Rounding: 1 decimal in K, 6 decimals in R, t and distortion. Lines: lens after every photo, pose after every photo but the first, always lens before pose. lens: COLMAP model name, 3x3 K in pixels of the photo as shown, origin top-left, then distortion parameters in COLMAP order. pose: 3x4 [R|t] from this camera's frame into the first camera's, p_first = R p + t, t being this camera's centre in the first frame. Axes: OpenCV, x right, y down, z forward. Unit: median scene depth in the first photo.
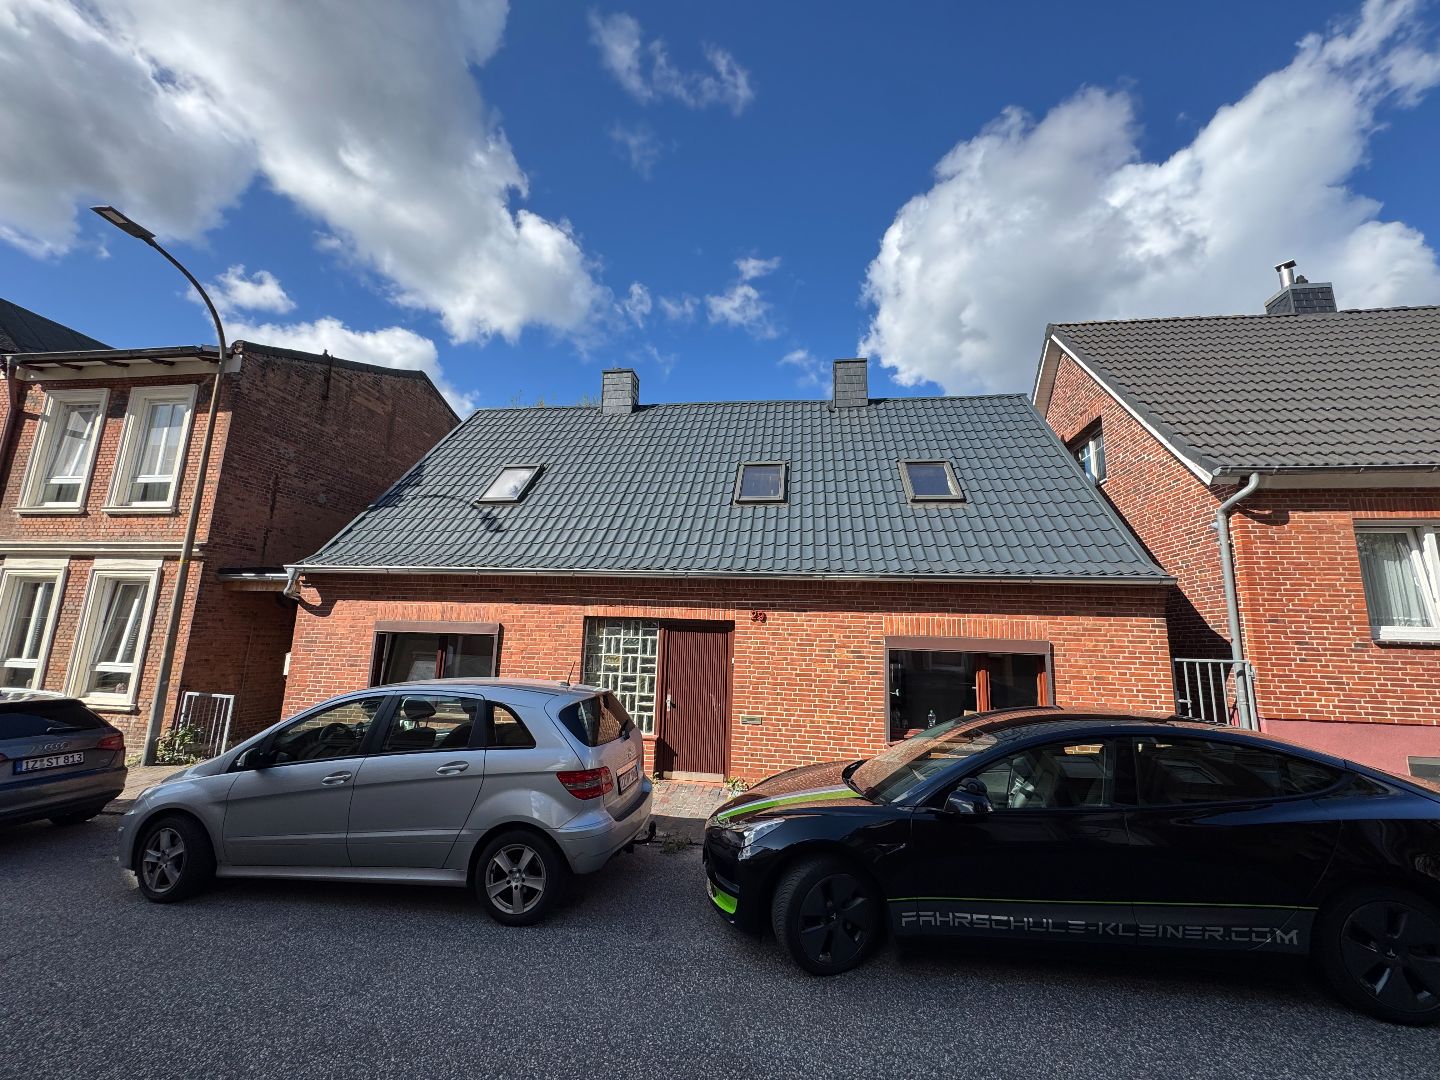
lens RADIAL K [[576.0, 0, 719.2], [0, 576.0, 533.5], [0, 0, 1]] dist [-0.003337, 0.000880]
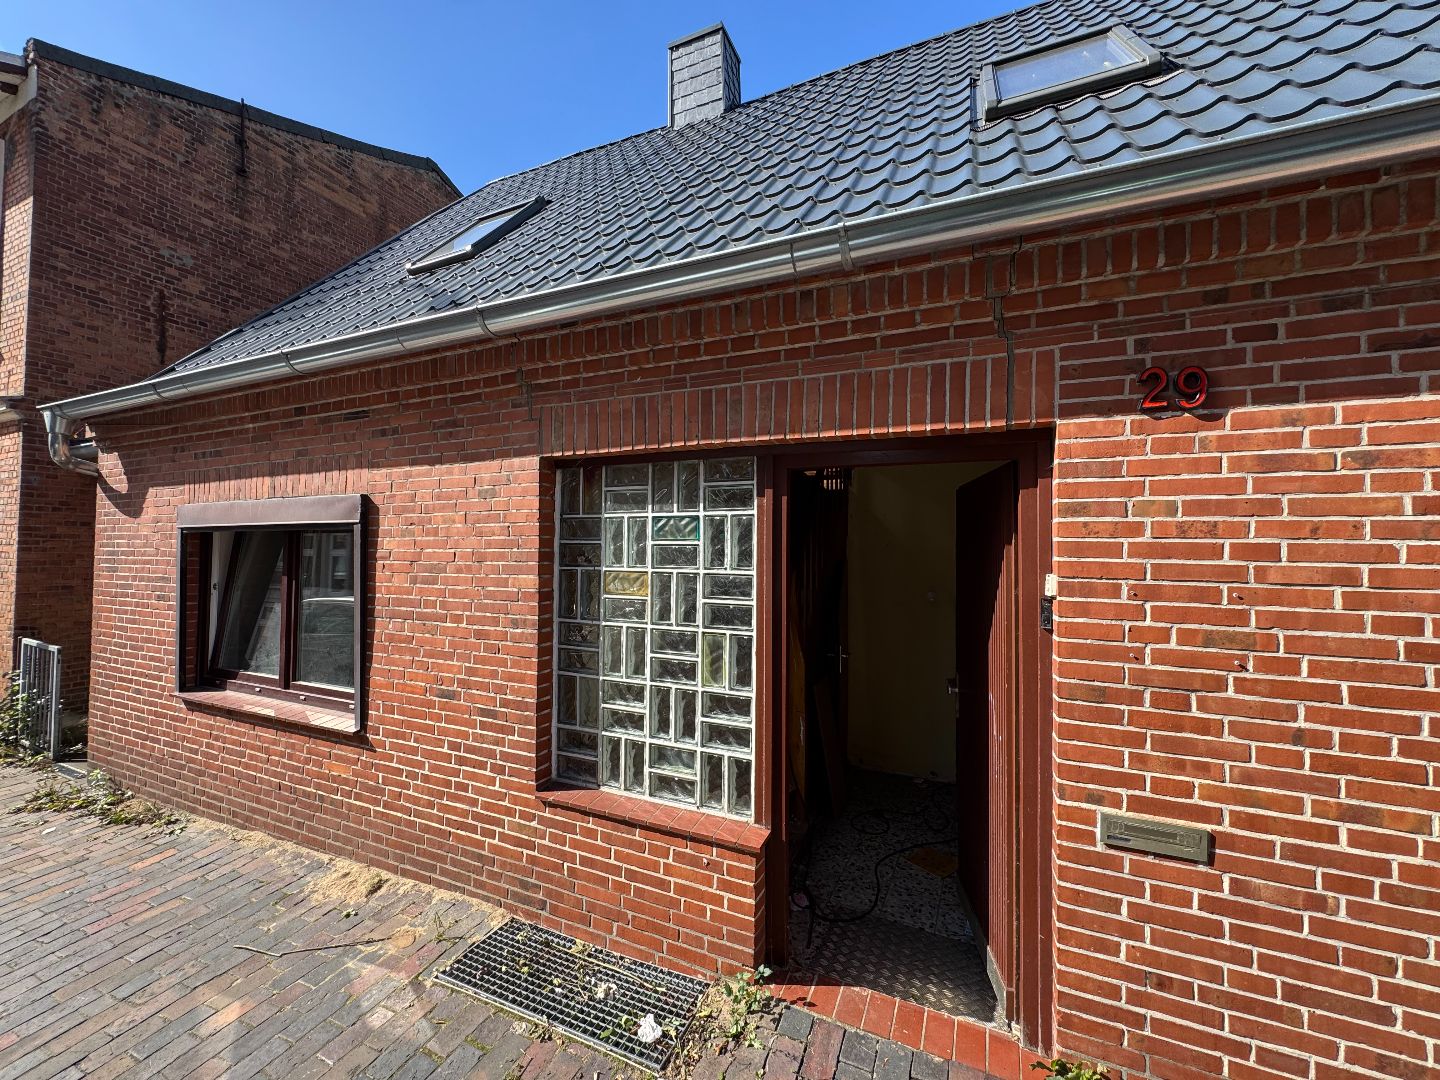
lens RADIAL K [[576.0, 0, 716.8], [0, 576.0, 536.8], [0, 0, 1]] dist [-0.003337, 0.000880]
pose [[0.960286, -0.028560, -0.277551, -0.045177], [0.068764, 0.988290, 0.136217, 0.161179], [0.270410, -0.149892, 0.951005, 0.750597]]
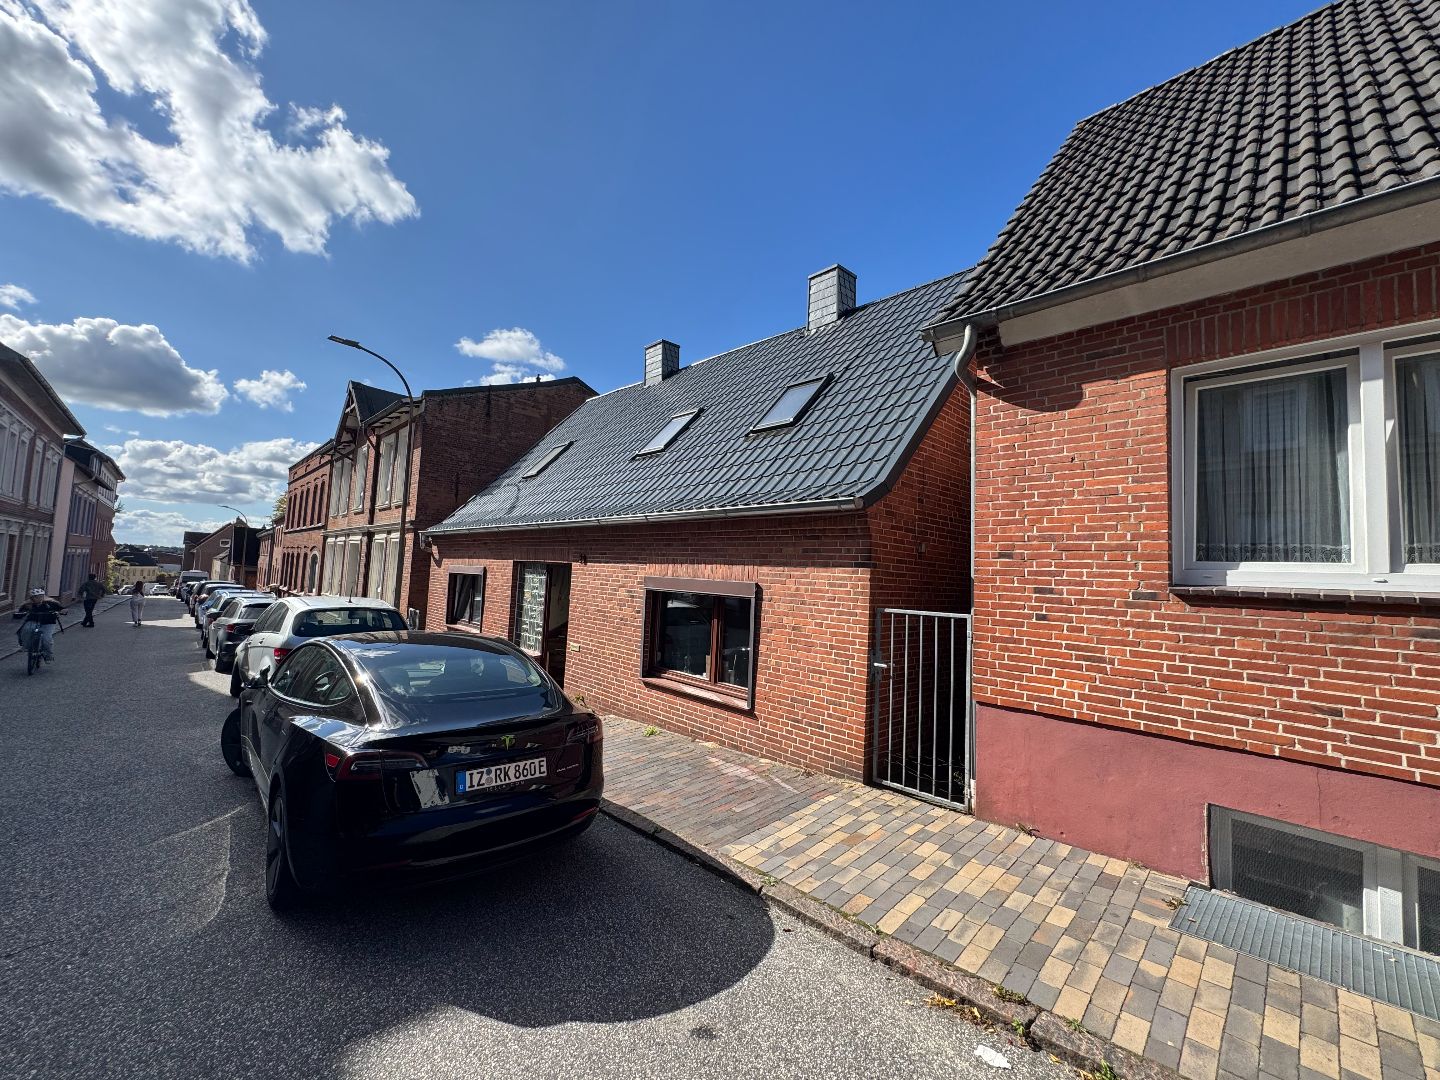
lens RADIAL K [[576.0, 0, 724.1], [0, 576.0, 534.0], [0, 0, 1]] dist [-0.003337, 0.000880]
pose [[0.790984, -0.038704, -0.610611, 1.013508], [0.088398, 0.994755, 0.051457, 0.062565], [0.605417, -0.094679, 0.790257, 0.284498]]
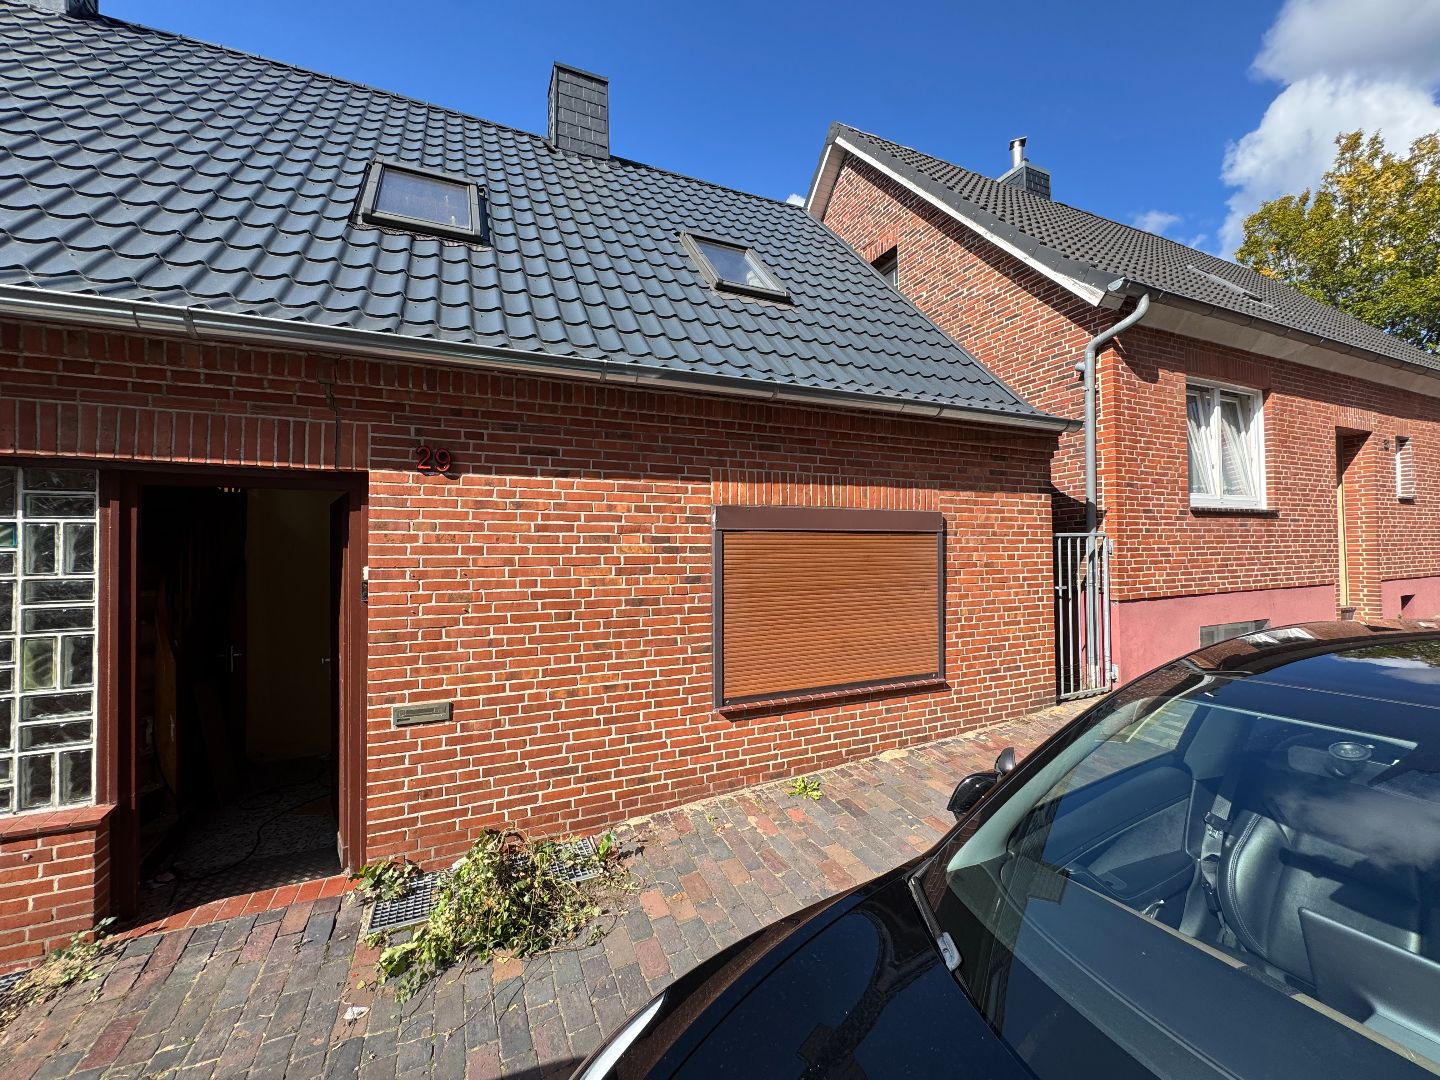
lens RADIAL K [[576.0, 0, 718.0], [0, 576.0, 537.4], [0, 0, 1]] dist [-0.003337, 0.000880]
pose [[0.841029, -0.028885, 0.540219, 0.015384], [-0.058671, 0.987814, 0.144158, 0.130166], [-0.537800, -0.152936, 0.829085, 0.569292]]
